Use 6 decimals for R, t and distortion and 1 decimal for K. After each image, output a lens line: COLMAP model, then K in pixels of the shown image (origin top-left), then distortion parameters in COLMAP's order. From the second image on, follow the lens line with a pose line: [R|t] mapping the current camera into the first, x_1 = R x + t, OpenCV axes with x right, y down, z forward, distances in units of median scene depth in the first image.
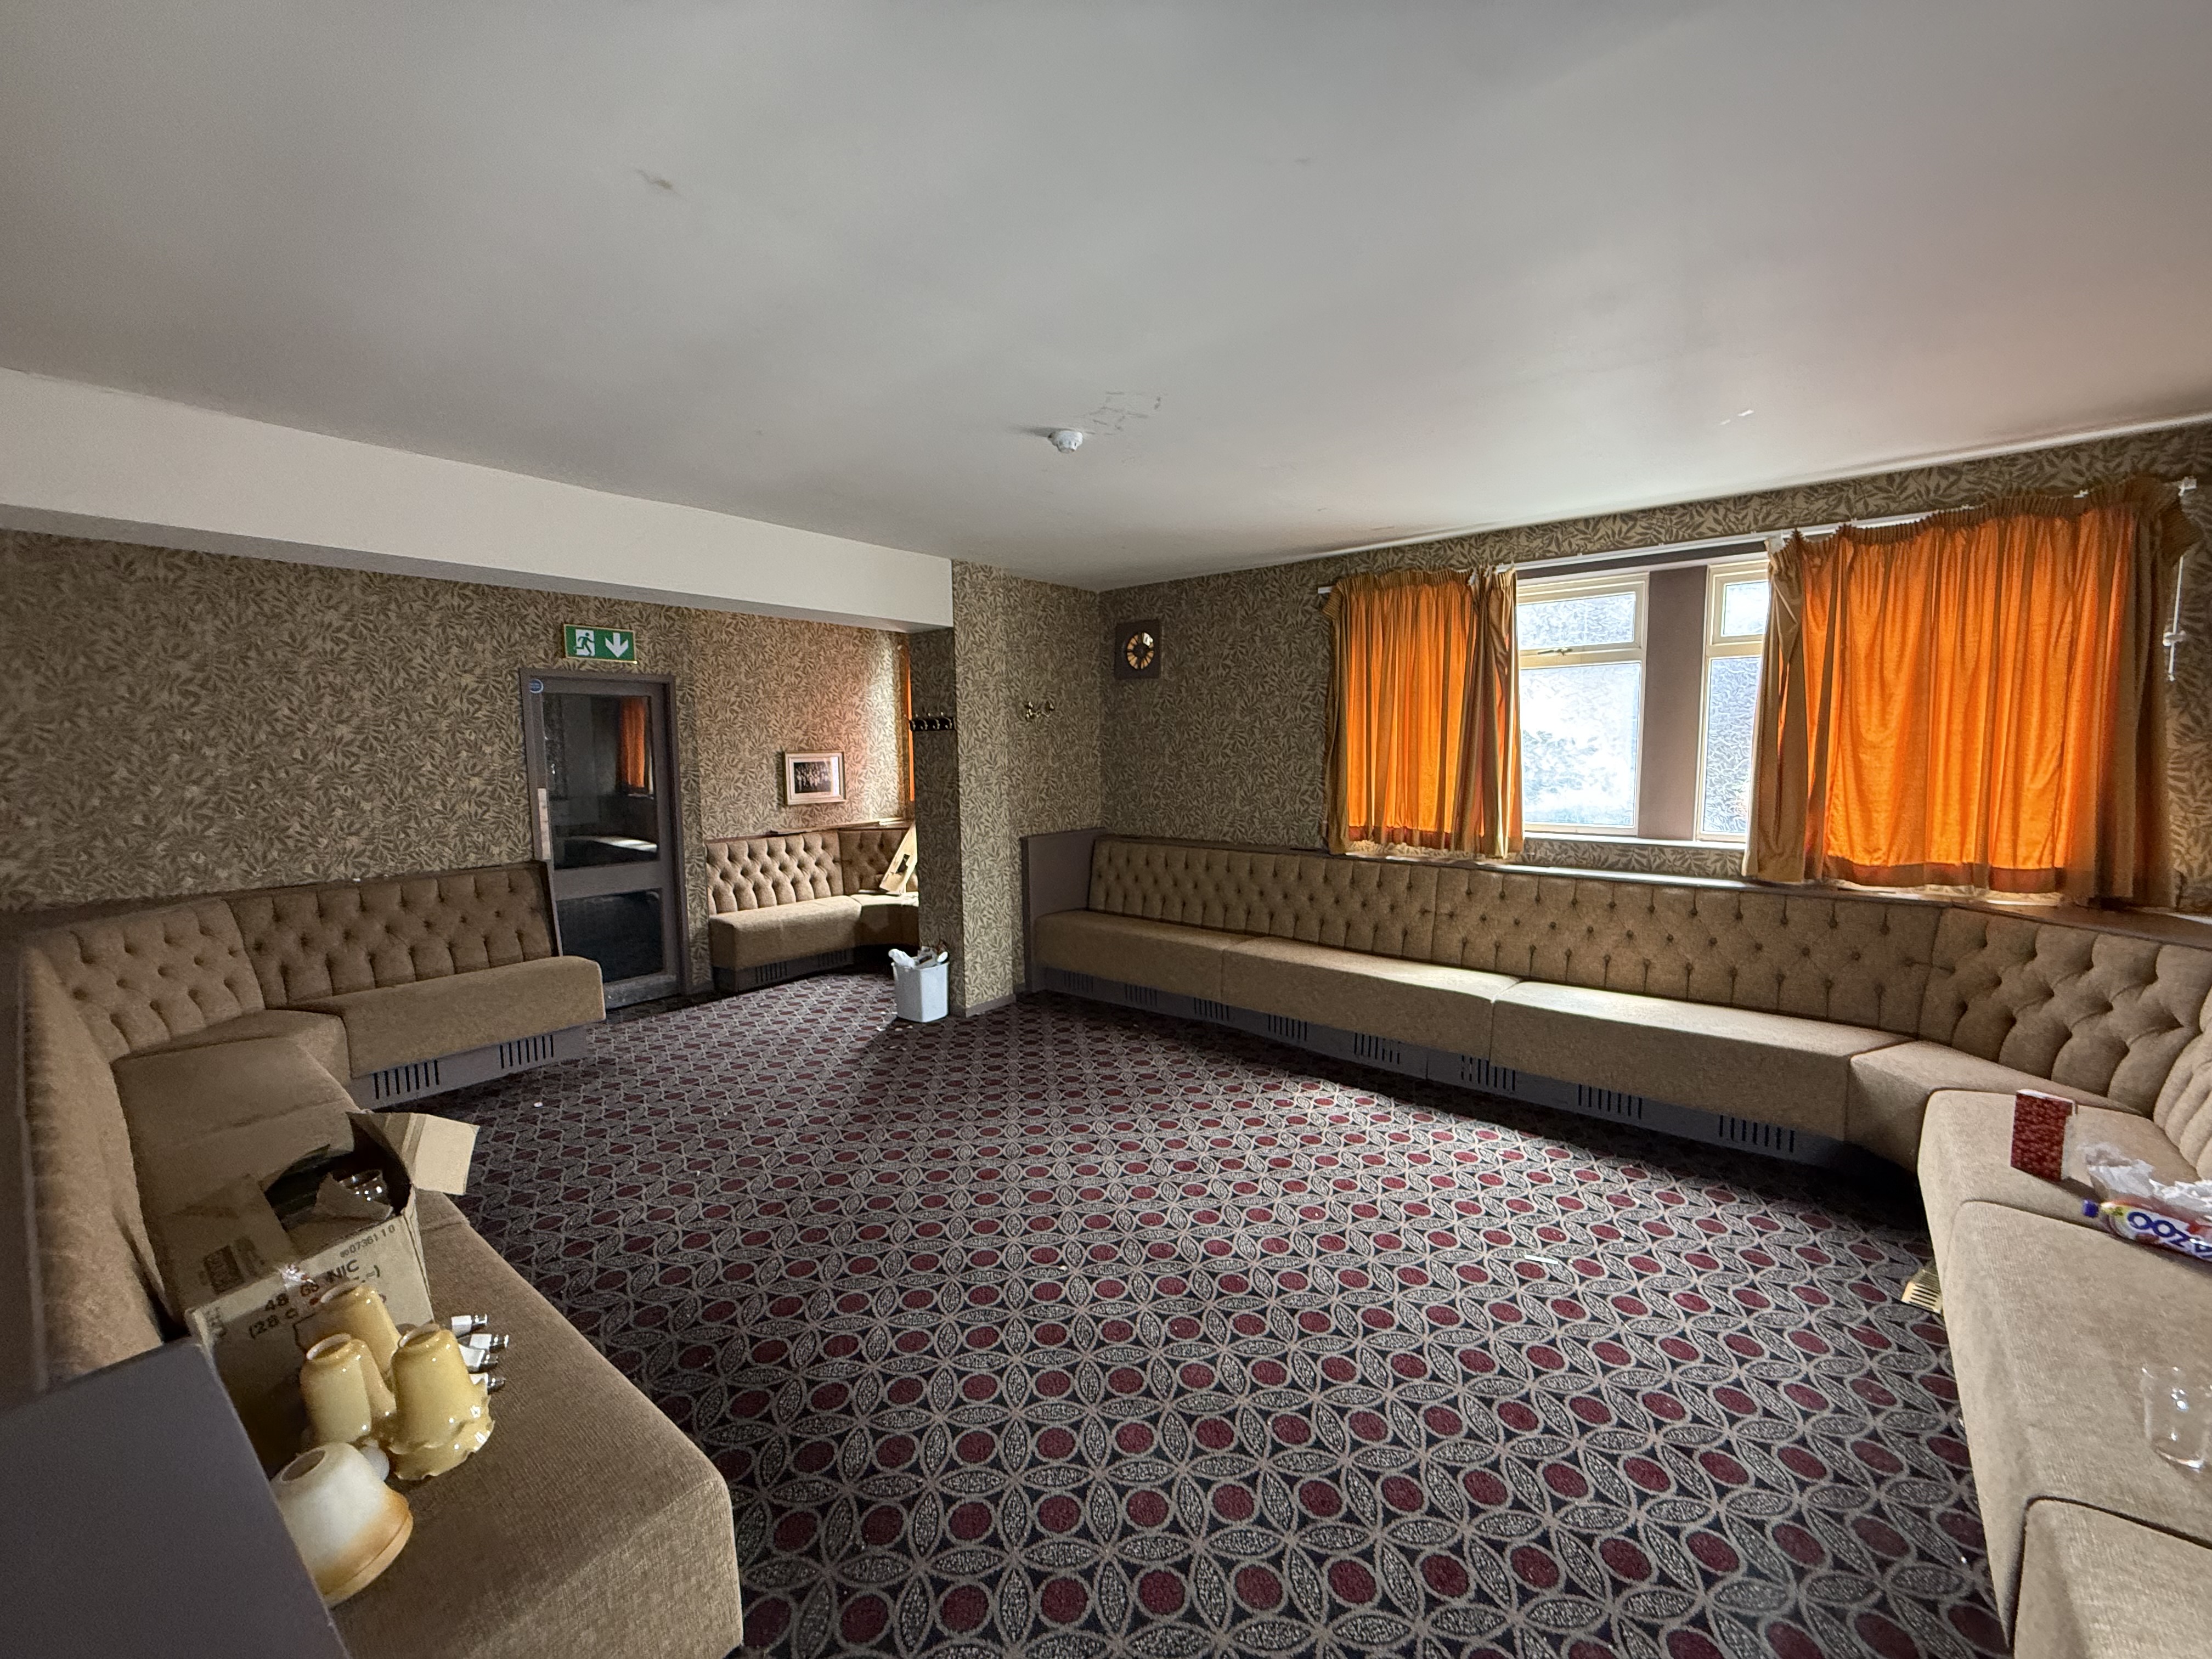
lens RADIAL K [[880.7, 0, 1108.2], [0, 880.7, 842.8], [0, 0, 1]] dist [0.000081, -0.000474]
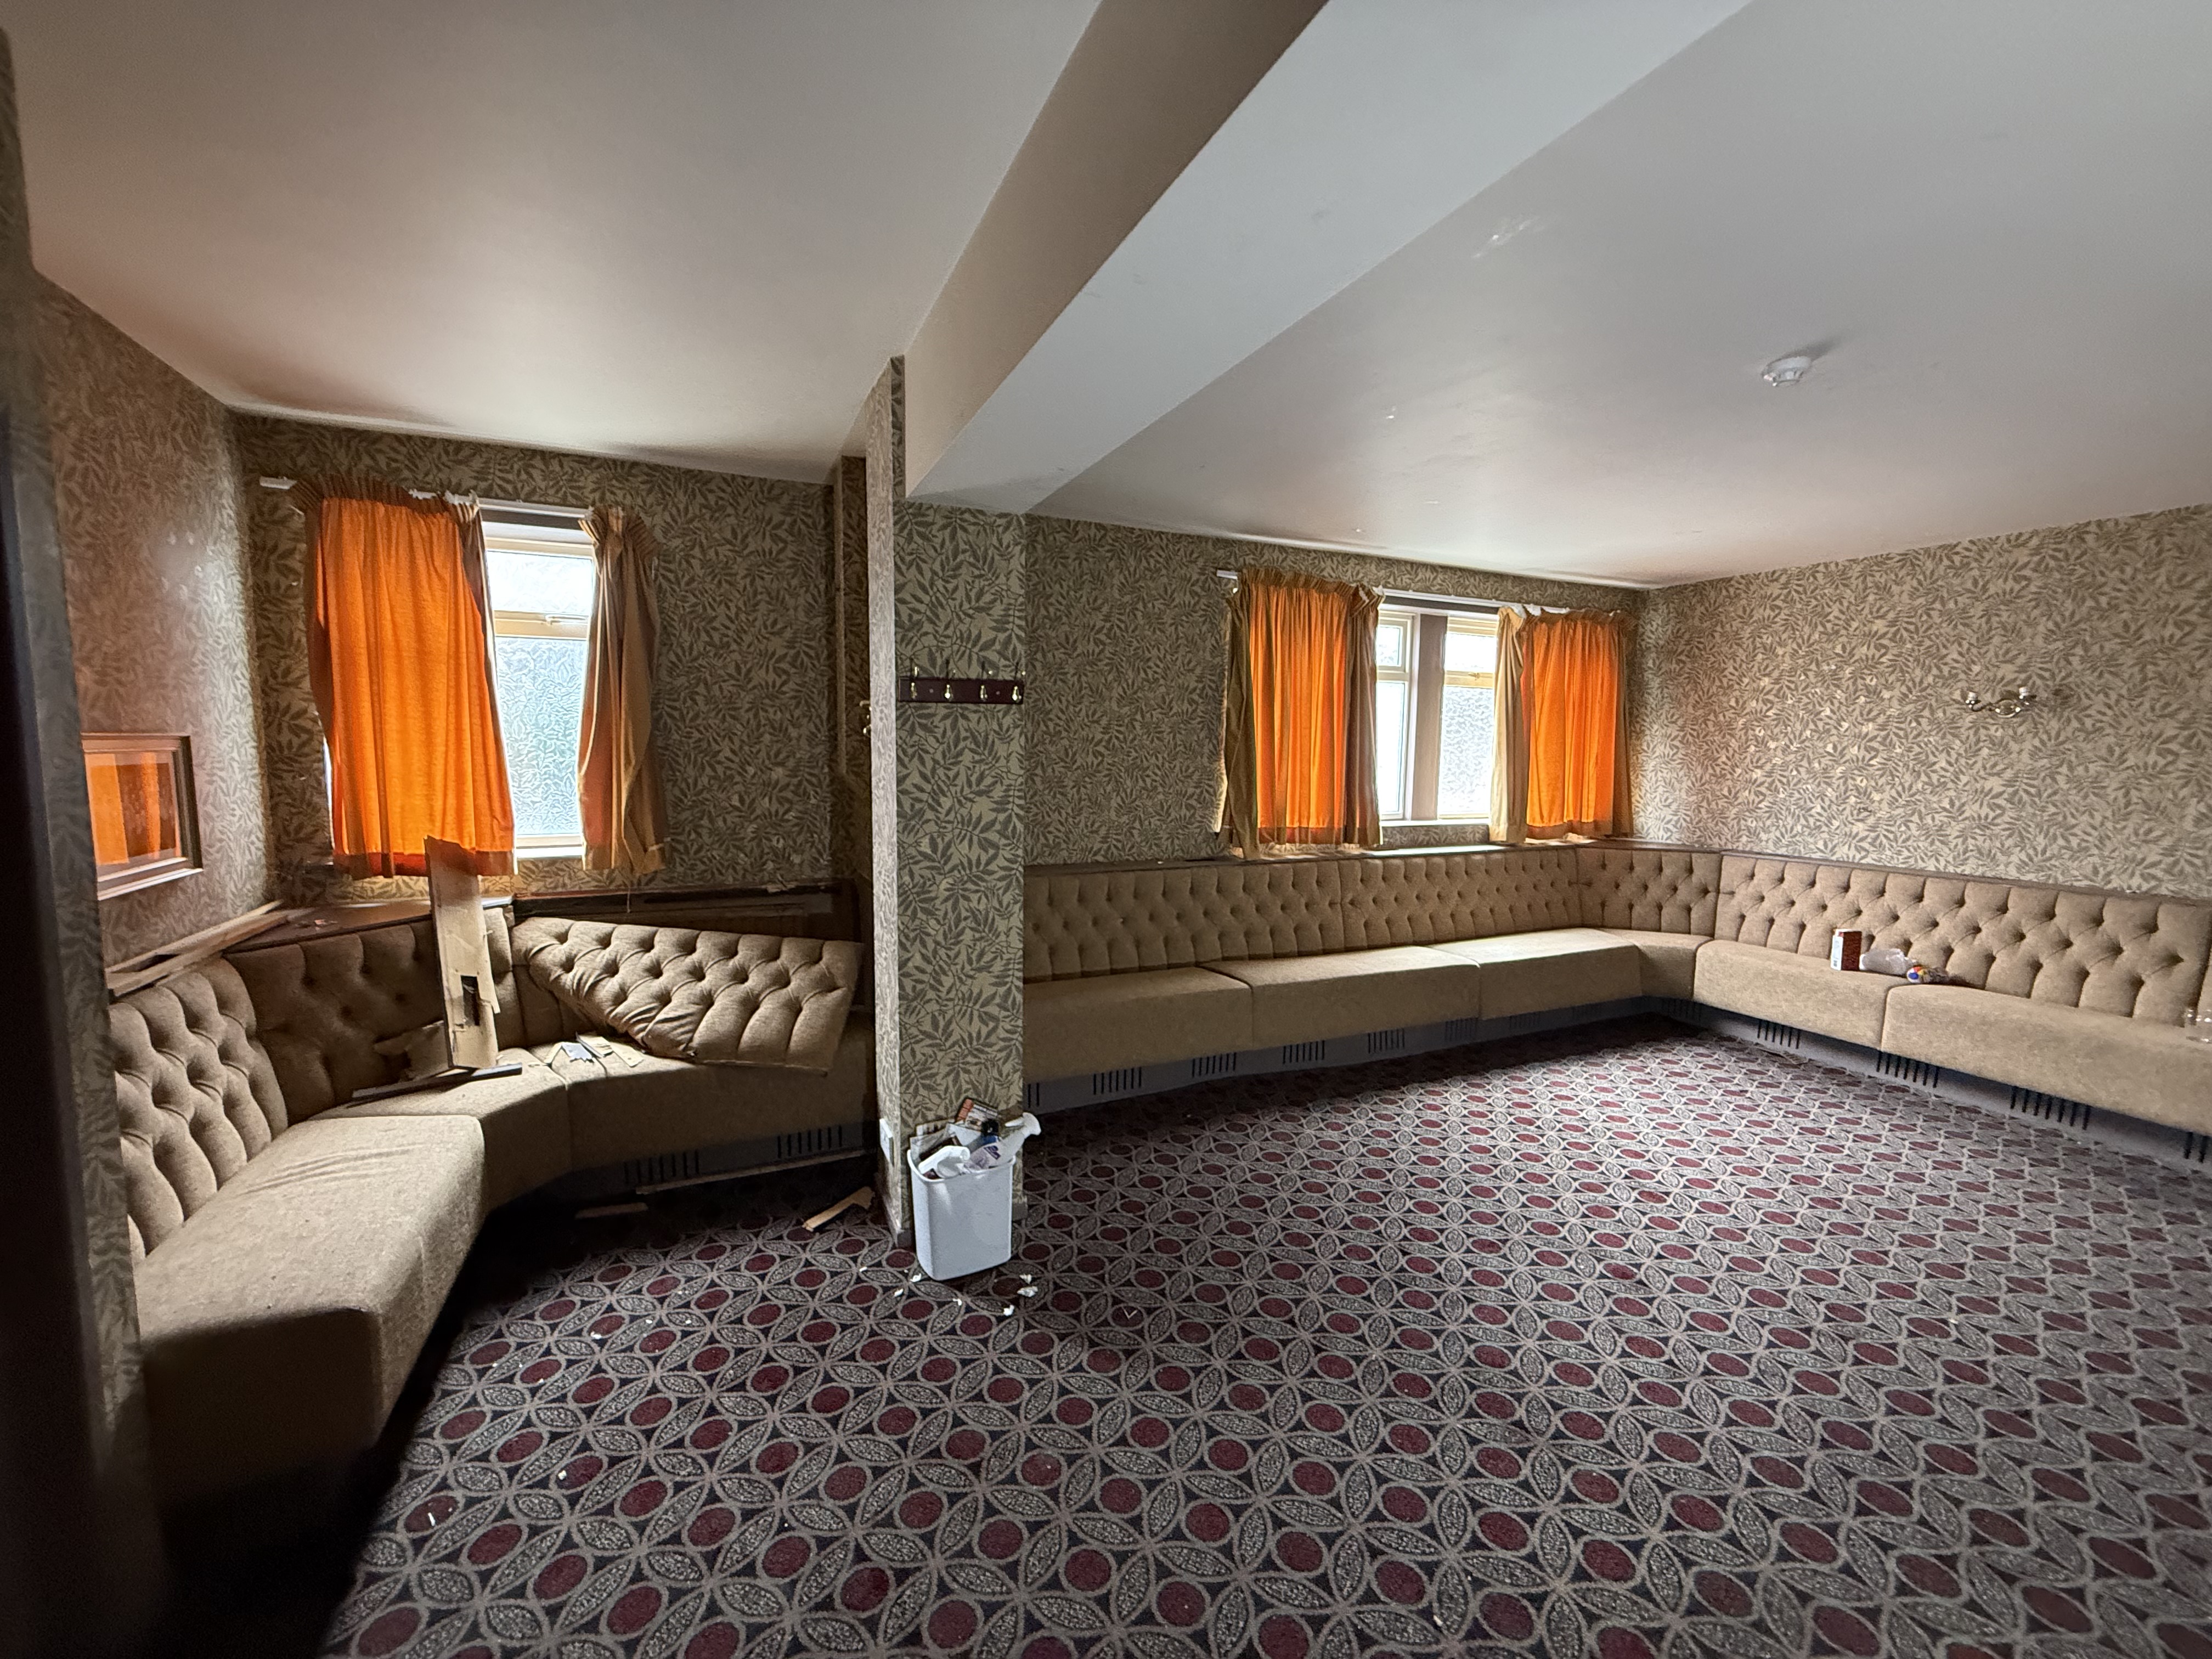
lens RADIAL K [[880.7, 0, 1097.4], [0, 880.7, 835.4], [0, 0, 1]] dist [0.000081, -0.000474]
pose [[0.452190, -0.075195, 0.888746, -0.780868], [0.085570, 0.995501, 0.040690, -0.078755], [-0.887807, 0.057651, 0.456590, 0.865993]]
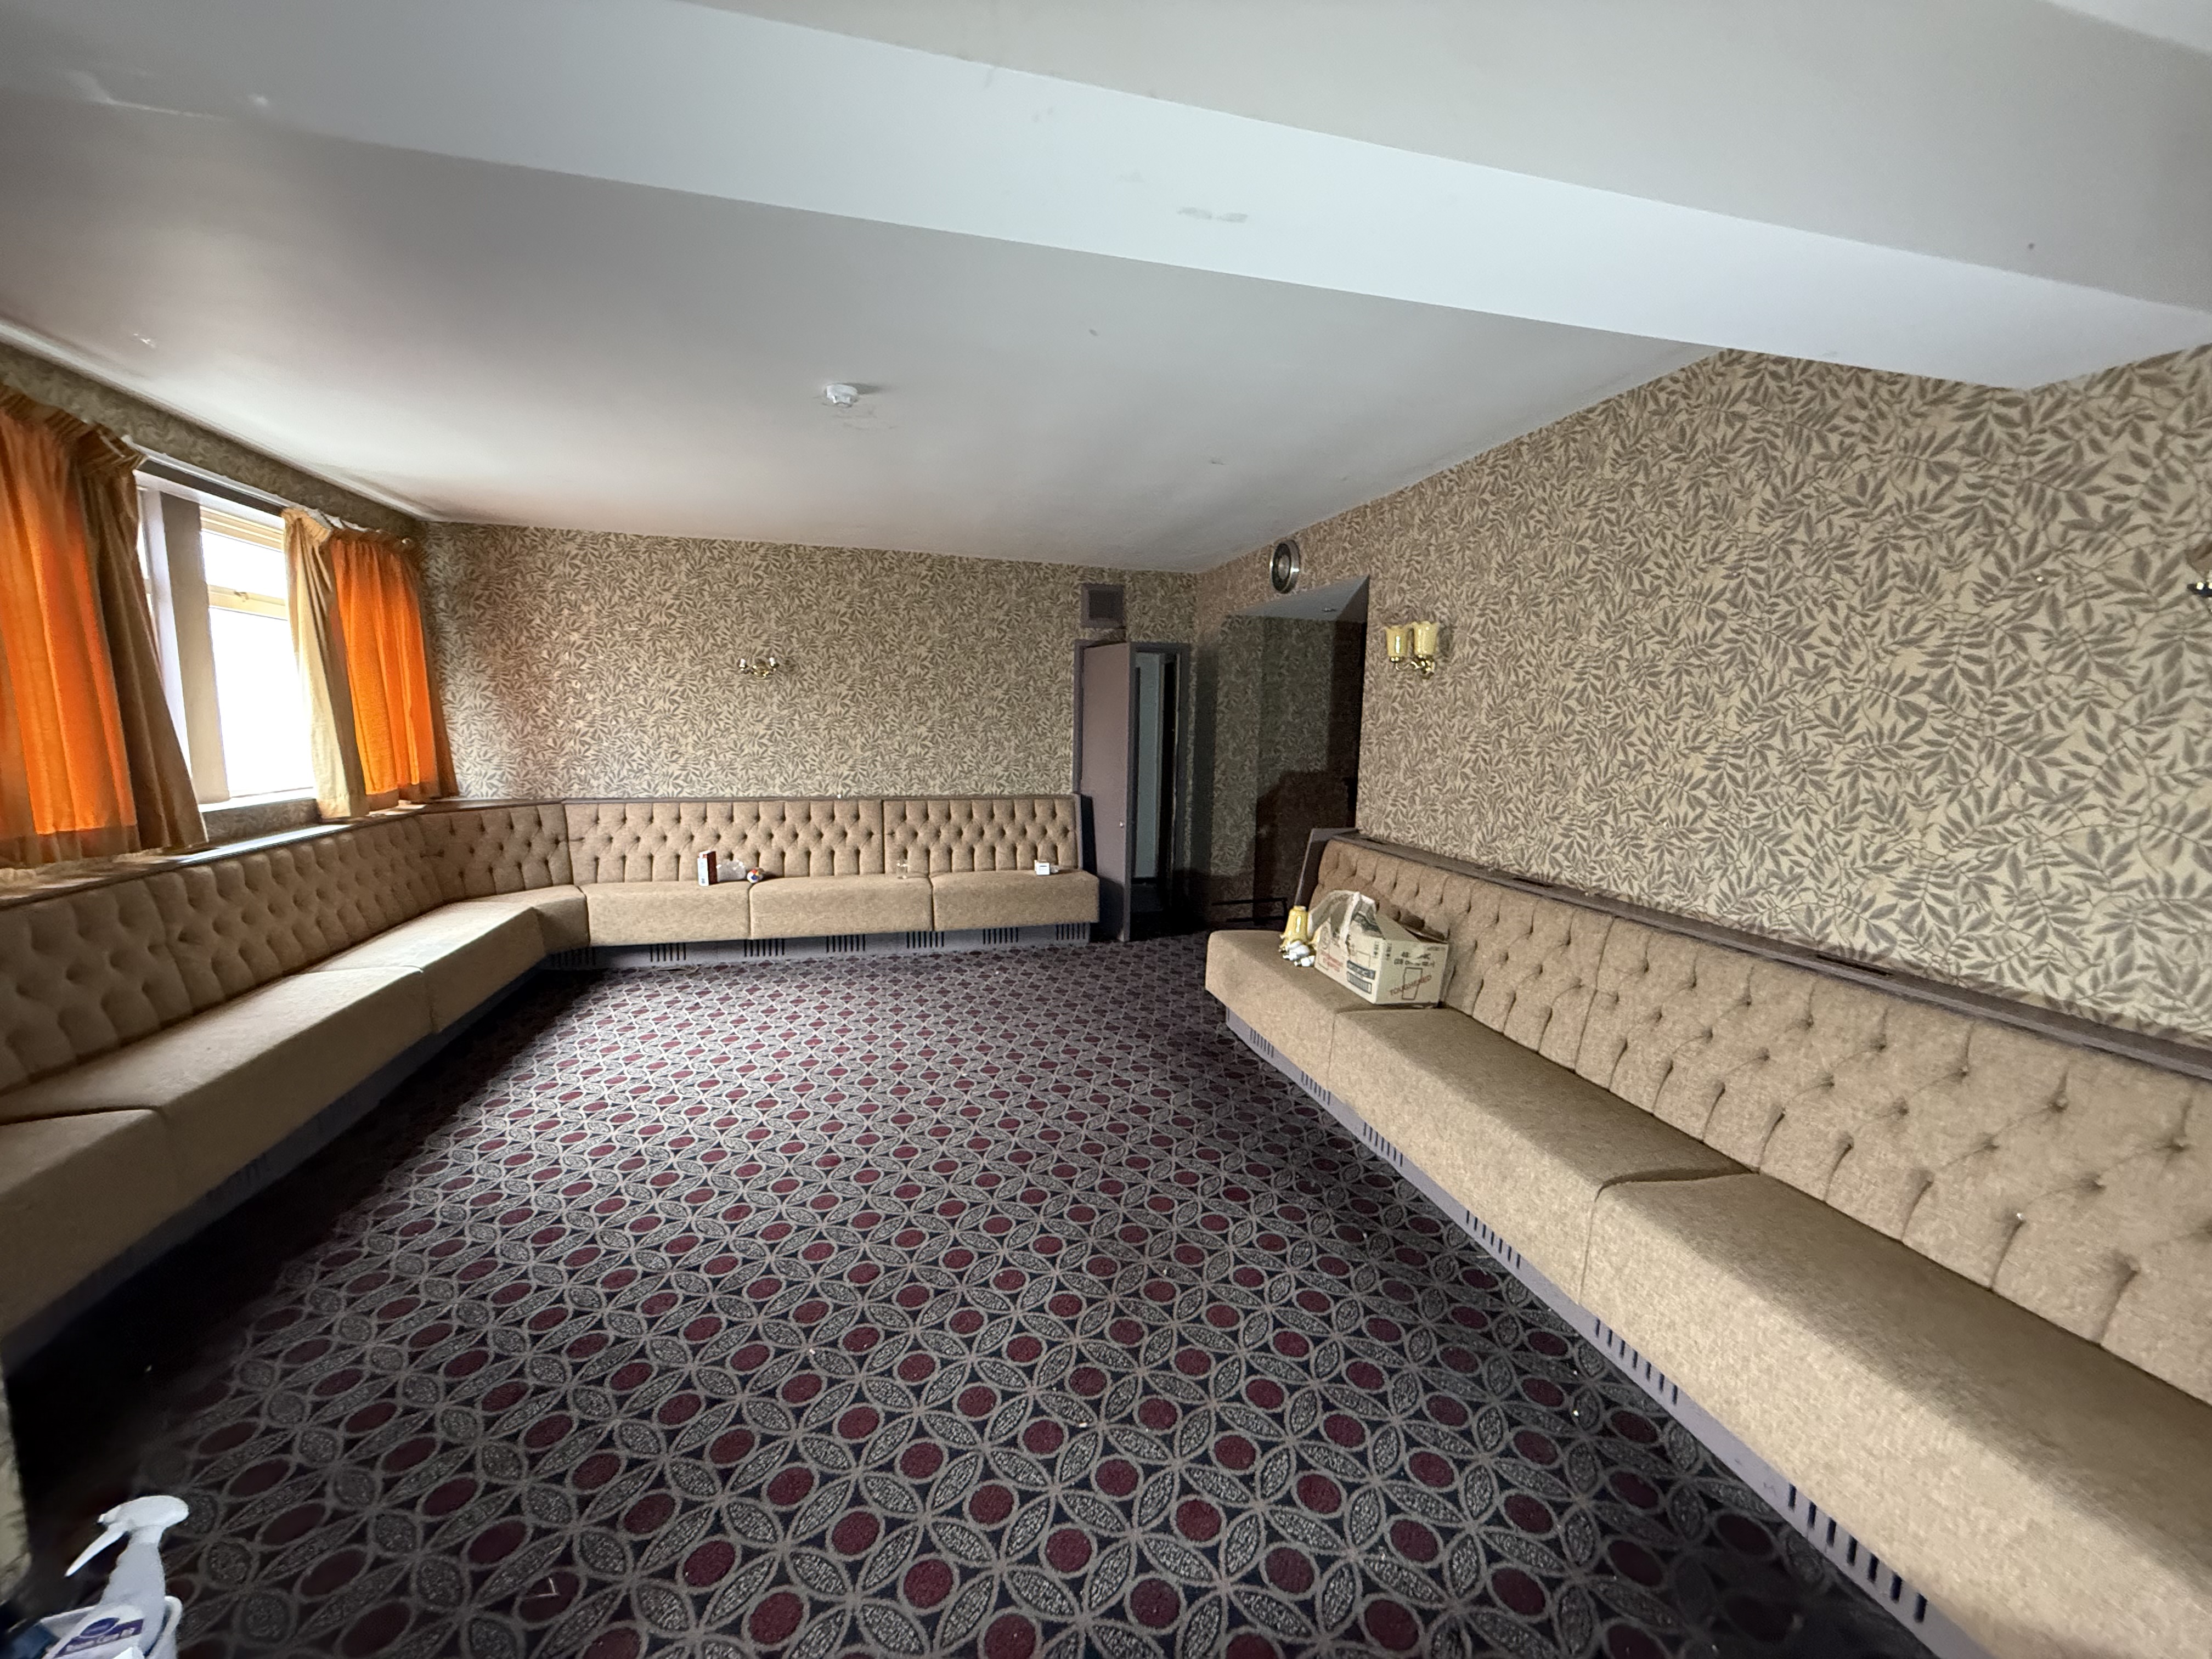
lens RADIAL K [[880.7, 0, 1104.5], [0, 880.7, 835.4], [0, 0, 1]] dist [0.000081, -0.000474]
pose [[-0.806029, -0.081821, 0.586193, -0.658057], [0.061121, 0.973597, 0.219938, -0.116559], [-0.588711, 0.213105, -0.779747, 1.216270]]
